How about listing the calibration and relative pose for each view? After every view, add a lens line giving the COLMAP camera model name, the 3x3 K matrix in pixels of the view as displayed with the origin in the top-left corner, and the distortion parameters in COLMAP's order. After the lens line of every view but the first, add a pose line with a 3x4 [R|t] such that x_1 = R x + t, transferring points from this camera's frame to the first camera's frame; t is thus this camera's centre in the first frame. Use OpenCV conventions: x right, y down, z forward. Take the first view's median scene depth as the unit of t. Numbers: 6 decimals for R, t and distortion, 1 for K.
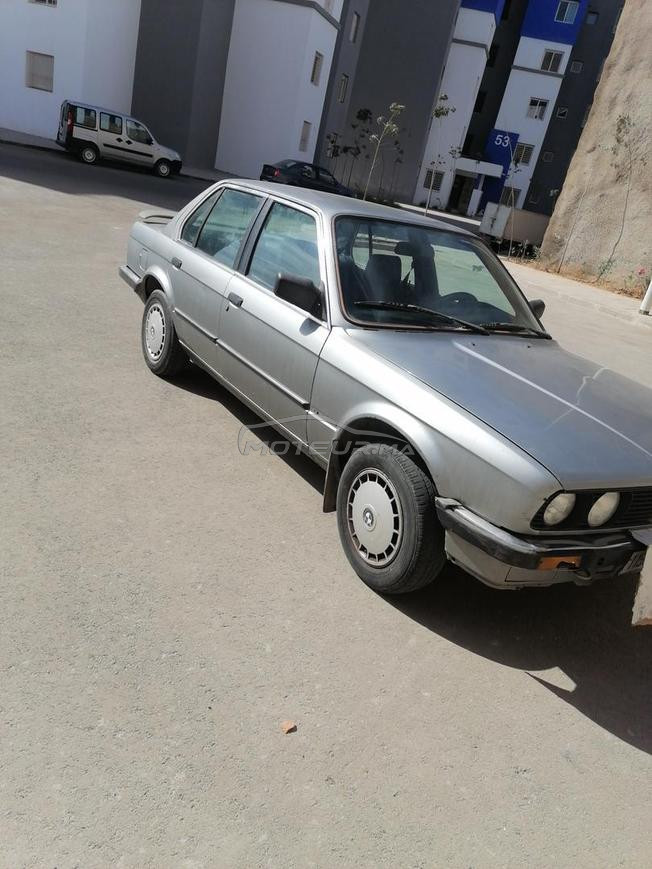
lens RADIAL K [[664.3, 0, 326.0], [0, 664.3, 434.5], [0, 0, 1]] dist [0.087958, -0.135431]
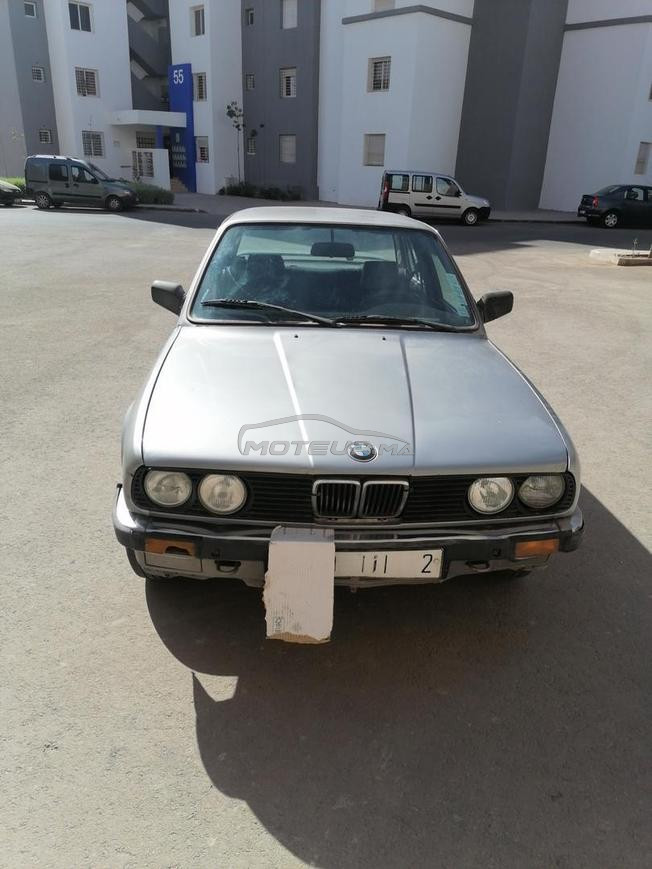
lens RADIAL K [[664.3, 0, 326.0], [0, 664.3, 434.5], [0, 0, 1]] dist [0.087958, -0.135431]
pose [[0.840964, 0.018950, -0.540760, 0.140003], [-0.059237, 0.996604, -0.057197, 0.010052], [0.537839, 0.080134, 0.839230, 0.043592]]
